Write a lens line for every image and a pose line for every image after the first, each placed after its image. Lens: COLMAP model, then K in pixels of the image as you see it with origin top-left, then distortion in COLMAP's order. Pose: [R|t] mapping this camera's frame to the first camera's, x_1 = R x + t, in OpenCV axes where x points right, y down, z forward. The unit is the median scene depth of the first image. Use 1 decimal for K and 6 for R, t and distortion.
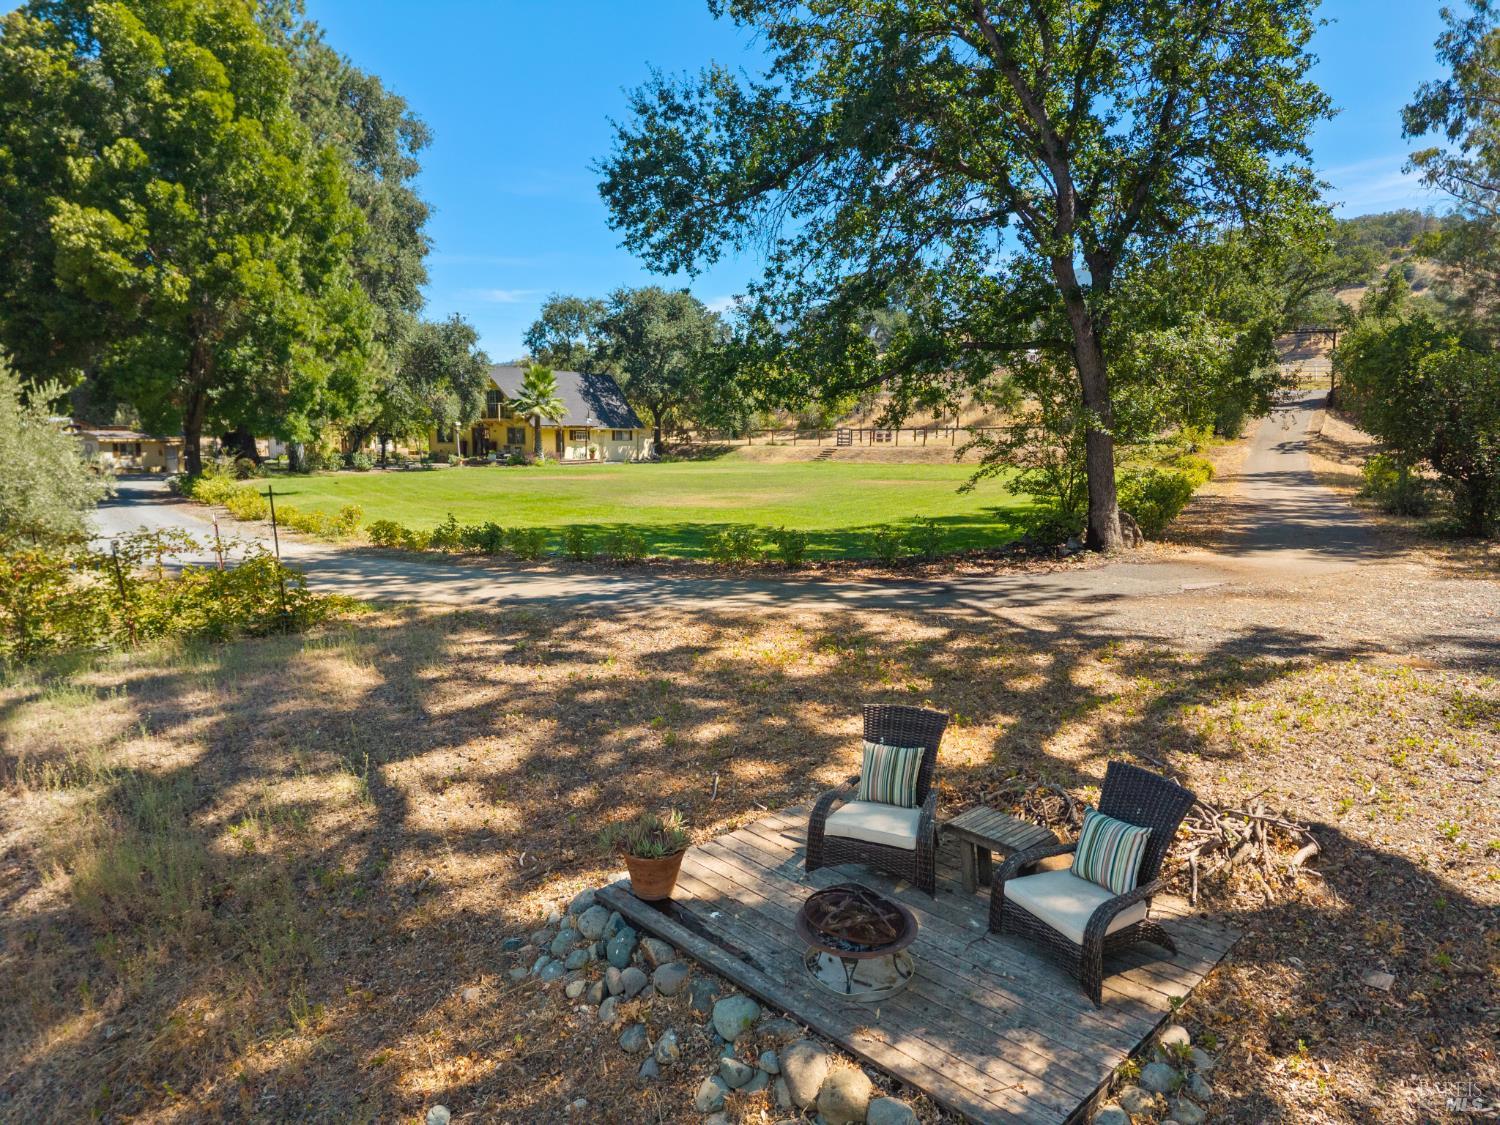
lens RADIAL K [[1054.5, 0, 750.0], [0, 1054.5, 562.5], [0, 0, 1]] dist [0.072596, -0.103579]
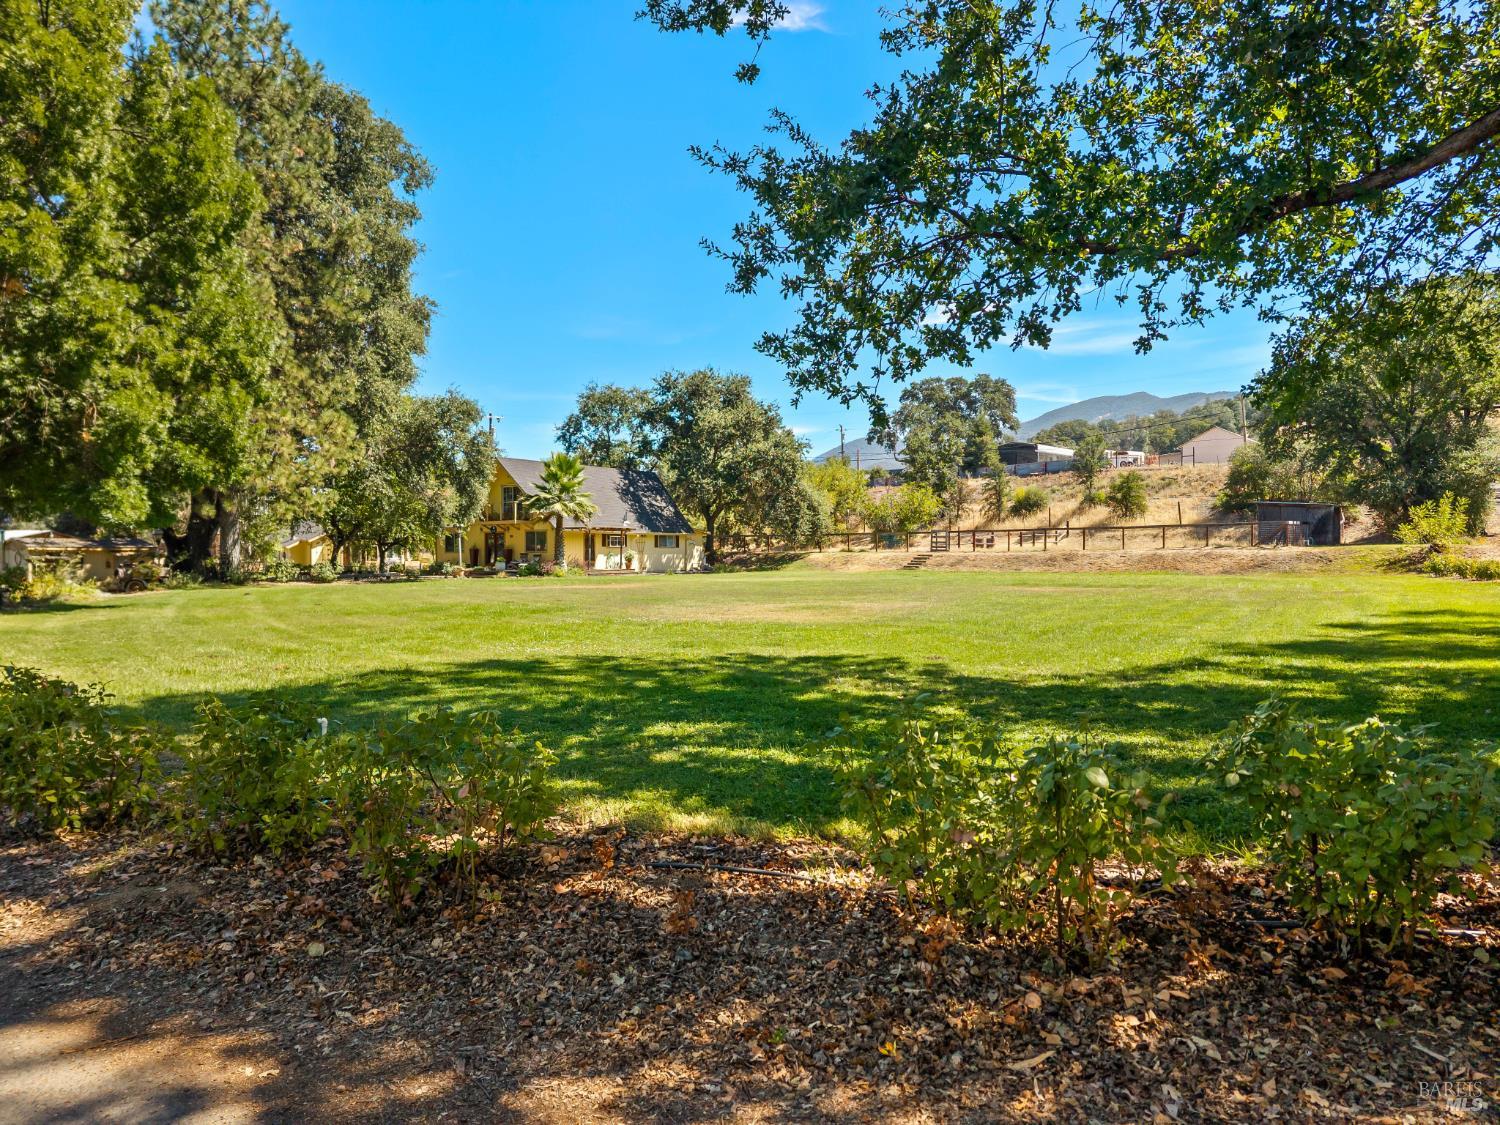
lens RADIAL K [[1054.5, 0, 750.0], [0, 1054.5, 562.5], [0, 0, 1]] dist [0.072596, -0.103579]
pose [[0.998498, -0.006154, -0.054448, -0.012371], [-0.000213, 0.993229, -0.116171, -0.009060], [0.054794, 0.116008, 0.991736, 0.202948]]
